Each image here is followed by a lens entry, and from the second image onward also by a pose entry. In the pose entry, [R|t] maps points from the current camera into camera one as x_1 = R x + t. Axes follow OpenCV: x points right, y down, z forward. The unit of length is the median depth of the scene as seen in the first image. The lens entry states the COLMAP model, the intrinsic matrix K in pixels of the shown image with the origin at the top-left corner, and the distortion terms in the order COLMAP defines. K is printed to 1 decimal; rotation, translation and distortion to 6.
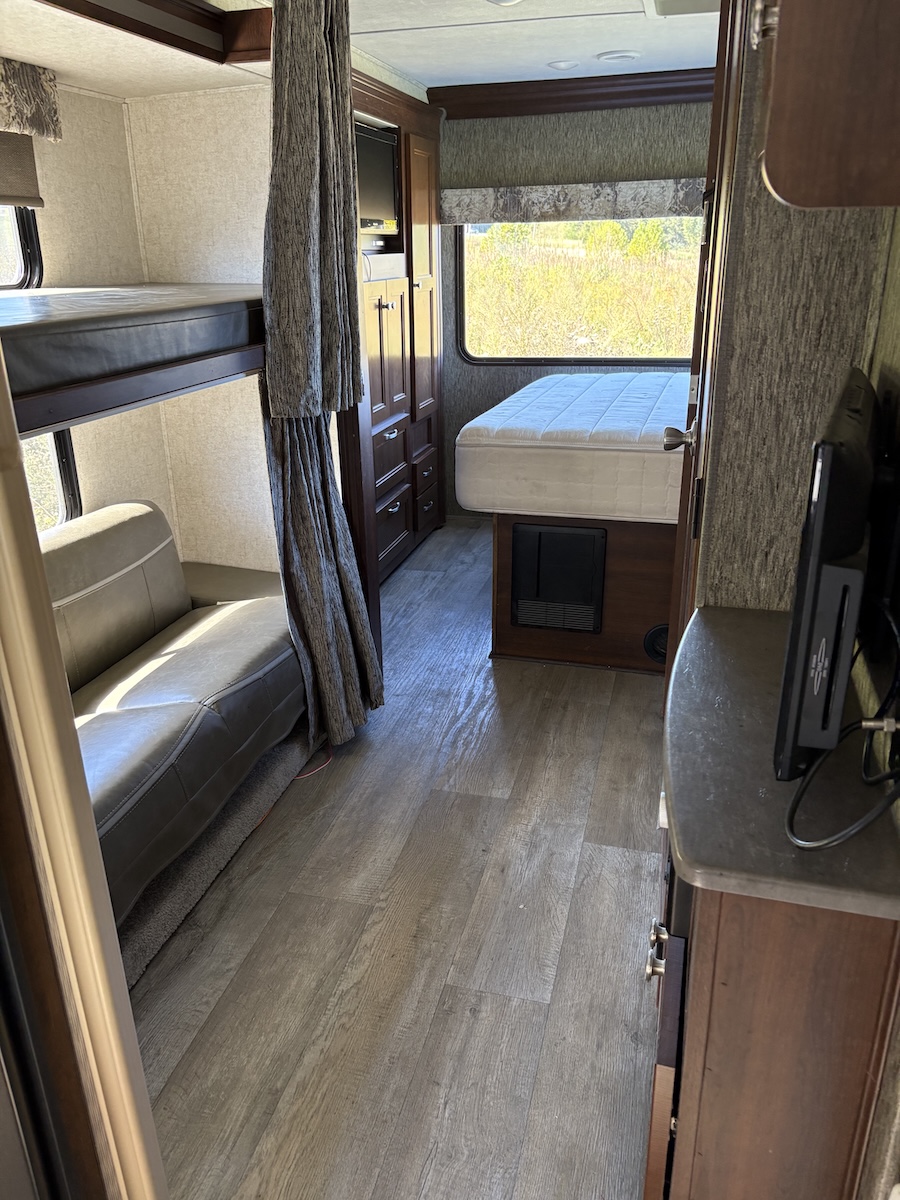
lens RADIAL K [[907.2, 0, 444.1], [0, 907.2, 592.9], [0, 0, 1]] dist [0.022267, -0.003131]
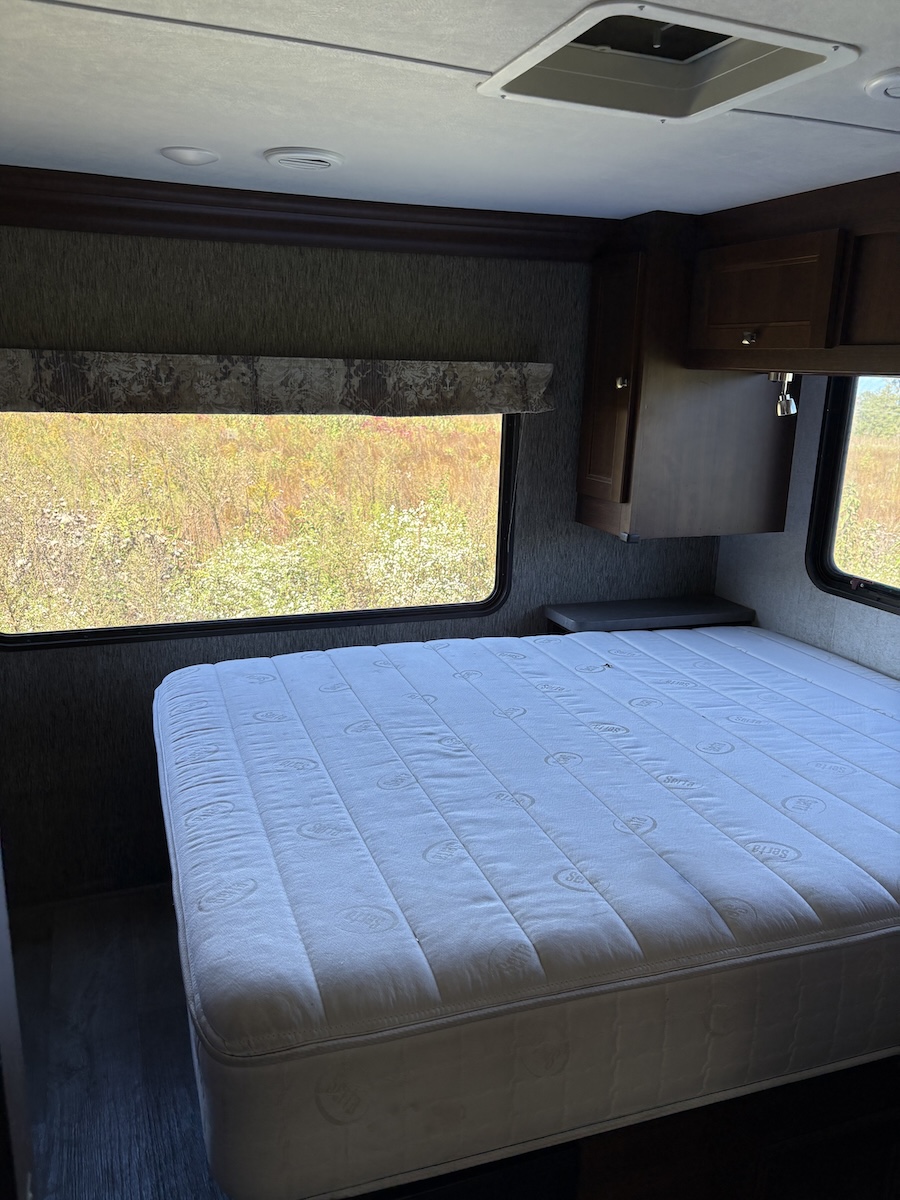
lens RADIAL K [[907.2, 0, 445.5], [0, 907.2, 597.7], [0, 0, 1]] dist [0.022267, -0.003131]
pose [[0.804624, -0.101882, 0.584979, -0.081212], [0.168793, 0.983772, -0.060833, -0.228164], [-0.569289, 0.147688, 0.808764, 0.448787]]
